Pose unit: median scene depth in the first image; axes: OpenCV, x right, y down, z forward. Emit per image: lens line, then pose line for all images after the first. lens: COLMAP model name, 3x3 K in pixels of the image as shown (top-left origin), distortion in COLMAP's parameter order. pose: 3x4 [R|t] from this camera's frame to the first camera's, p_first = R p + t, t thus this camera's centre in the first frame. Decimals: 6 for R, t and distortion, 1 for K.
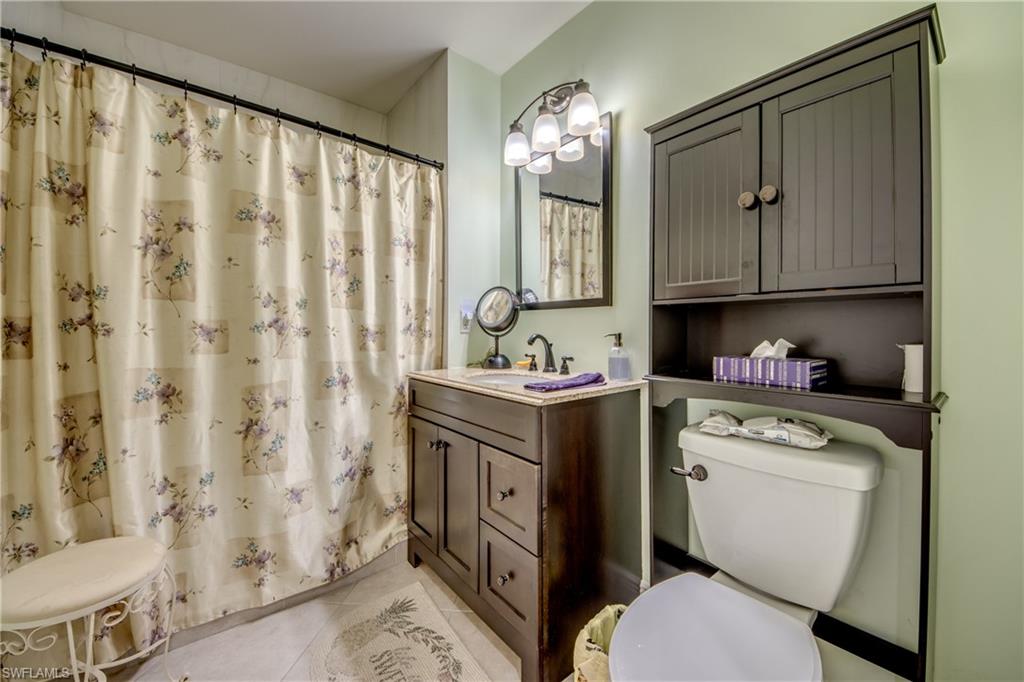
lens RADIAL K [[390.6, 0, 509.6], [0, 390.6, 331.7], [0, 0, 1]] dist [0.037217, -0.030946]
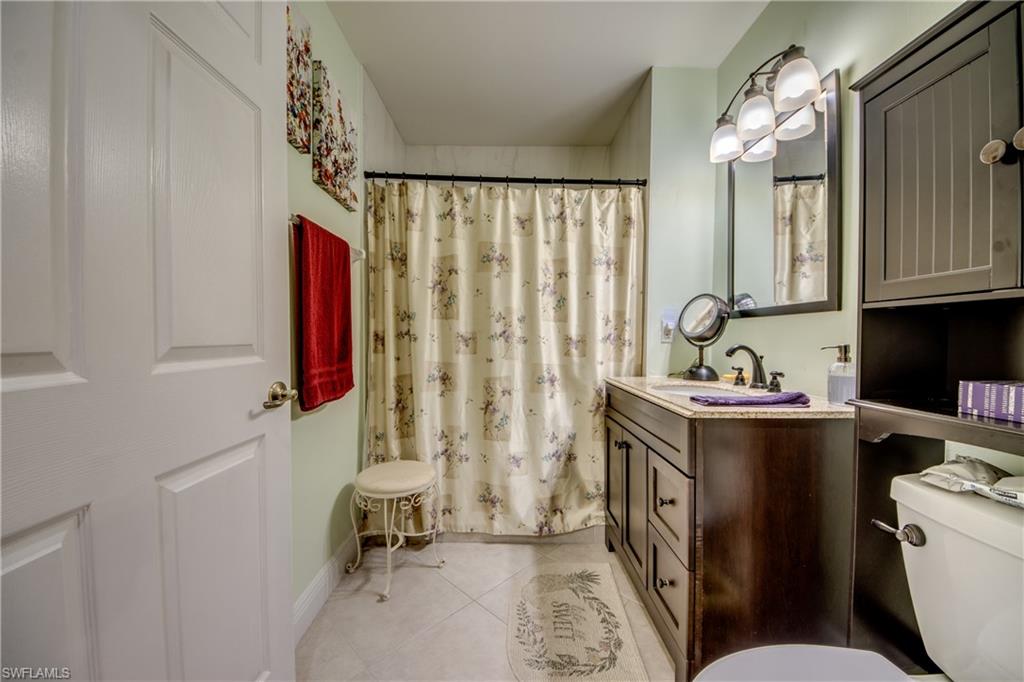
lens RADIAL K [[369.8, 0, 505.5], [0, 369.8, 344.6], [0, 0, 1]] dist [0.031180, -0.021440]
pose [[0.782216, 0.016024, -0.622801, 0.206822], [-0.009183, 0.999857, 0.014193, -0.001655], [0.622939, -0.005383, 0.782252, -0.010057]]
